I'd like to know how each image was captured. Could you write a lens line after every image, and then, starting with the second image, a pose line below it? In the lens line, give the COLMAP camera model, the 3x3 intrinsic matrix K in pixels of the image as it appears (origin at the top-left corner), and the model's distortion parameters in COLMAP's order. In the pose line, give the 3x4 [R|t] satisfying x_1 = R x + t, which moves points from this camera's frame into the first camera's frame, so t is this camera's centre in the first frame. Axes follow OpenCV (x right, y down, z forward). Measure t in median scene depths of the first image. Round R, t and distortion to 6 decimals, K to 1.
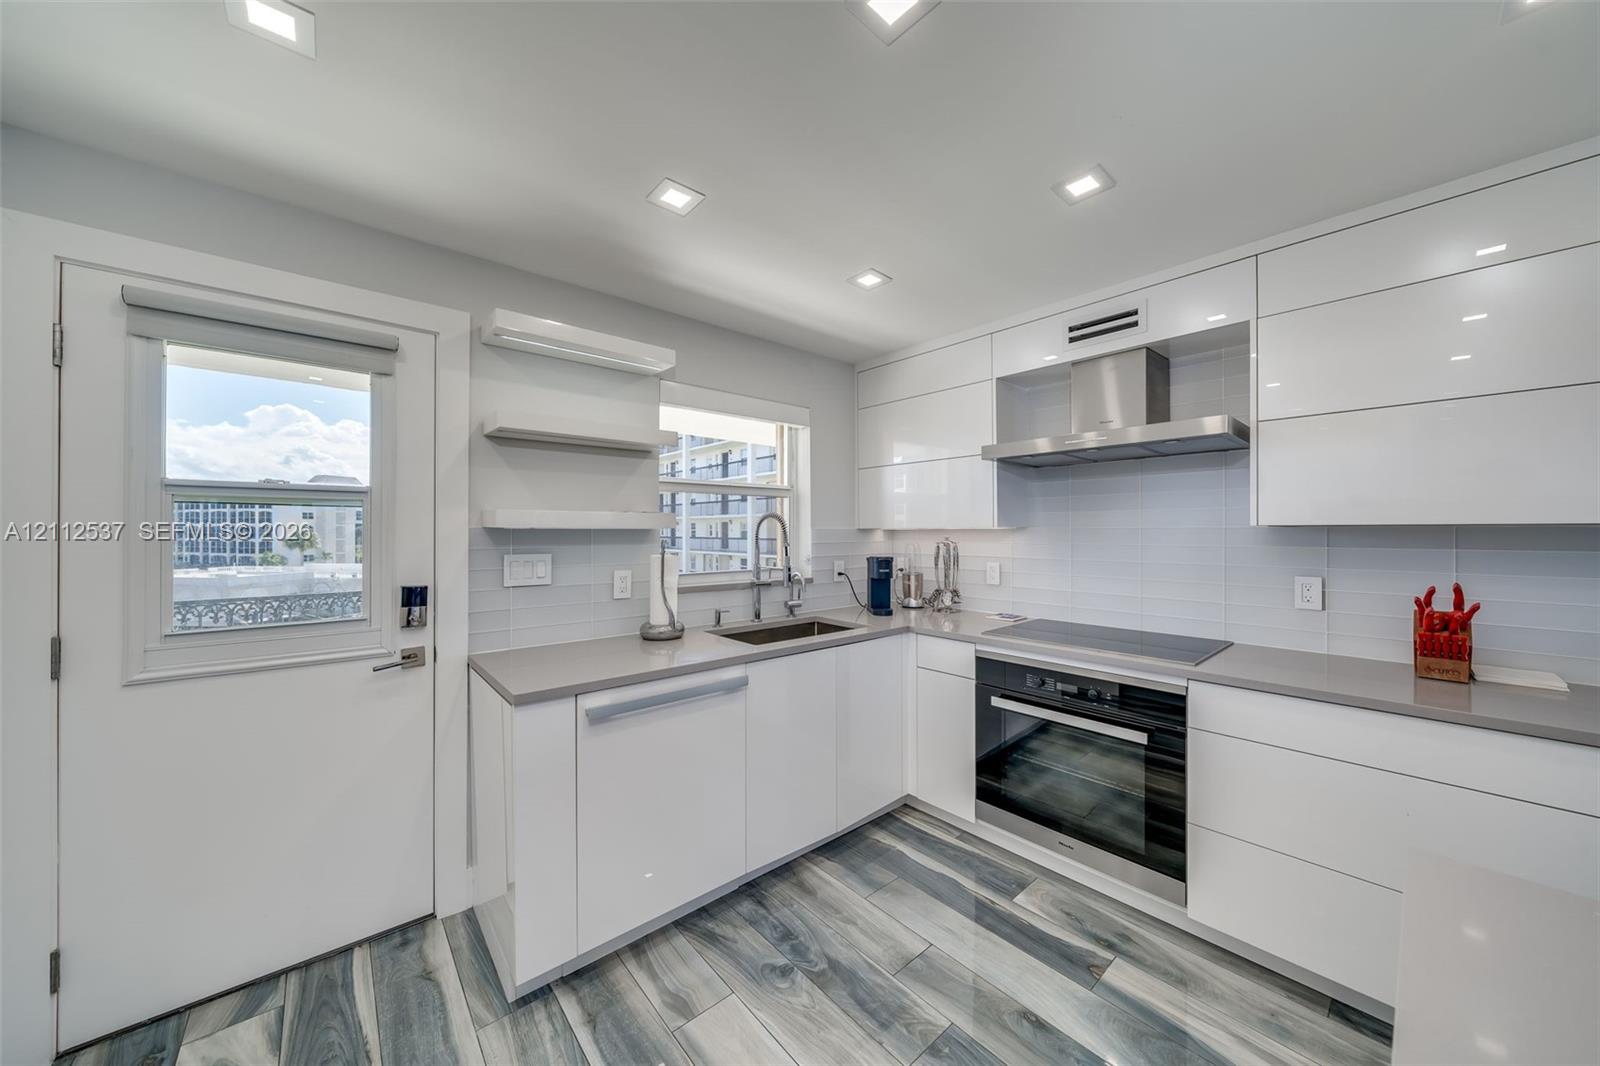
lens RADIAL K [[552.6, 0, 801.6], [0, 552.6, 534.0], [0, 0, 1]] dist [-0.000492, -0.000100]
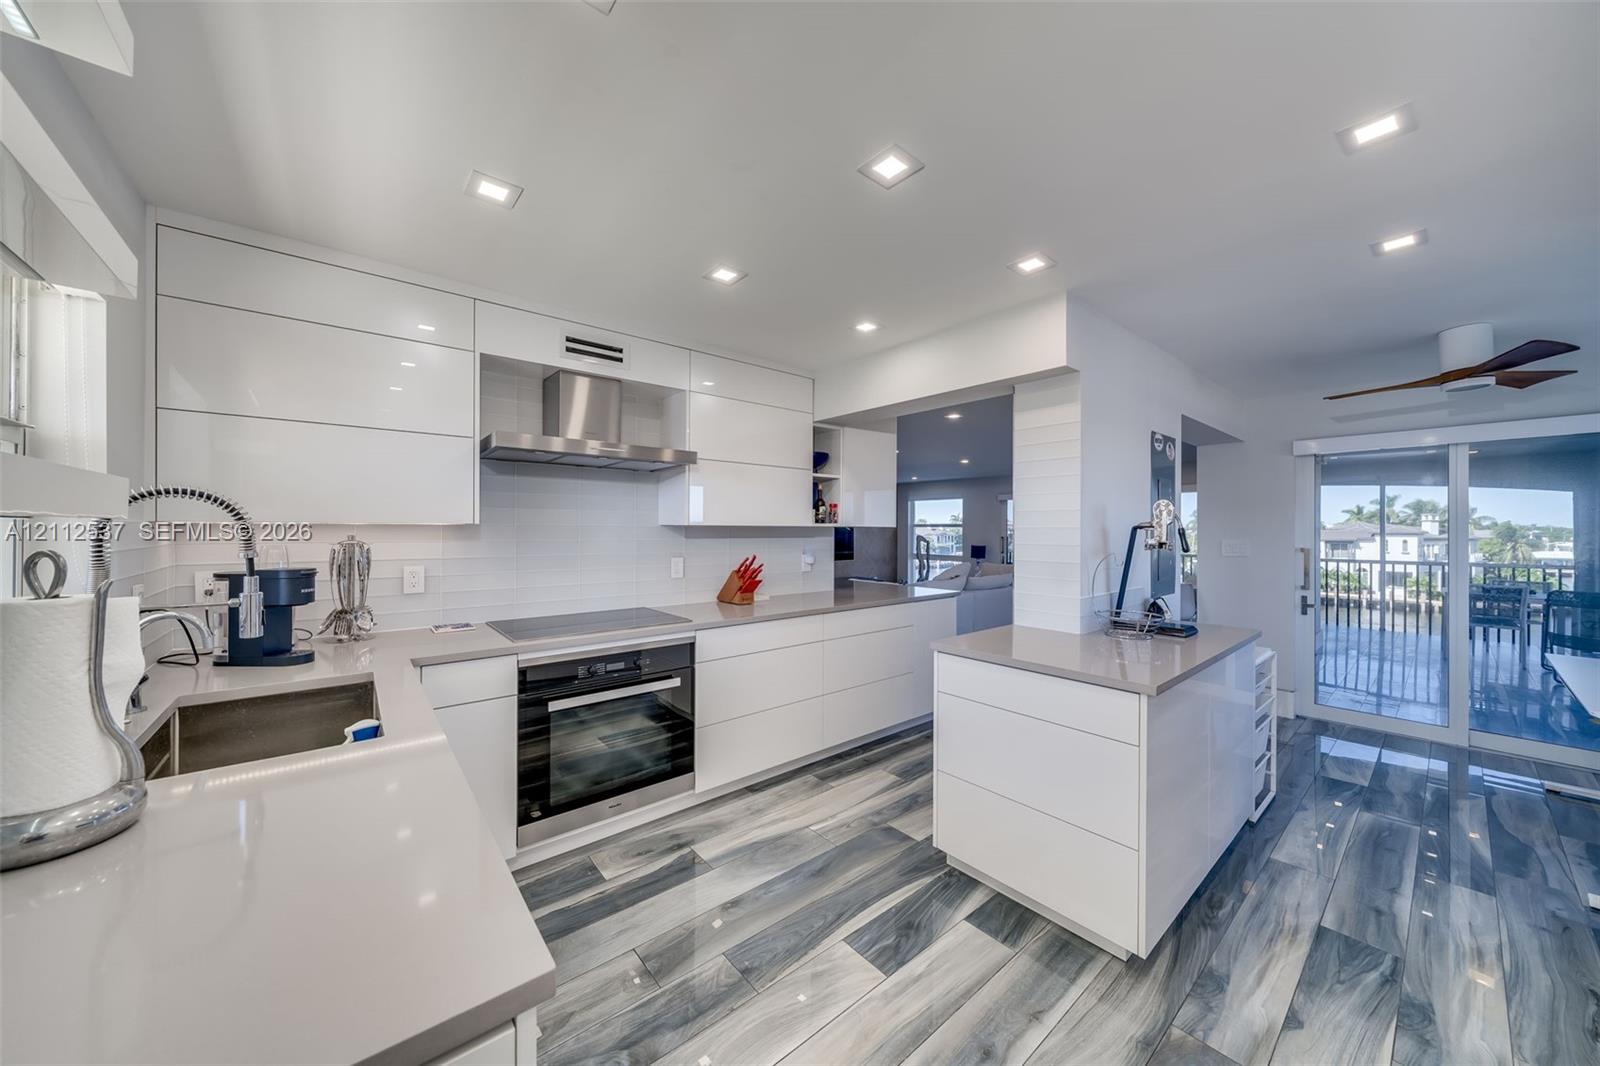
lens RADIAL K [[552.6, 0, 803.2], [0, 552.6, 530.4], [0, 0, 1]] dist [-0.000492, -0.000100]
pose [[0.018042, -0.002748, 0.999833, -0.685043], [-0.000743, 0.999996, 0.002762, -0.005270], [-0.999837, -0.000793, 0.018040, 0.629861]]
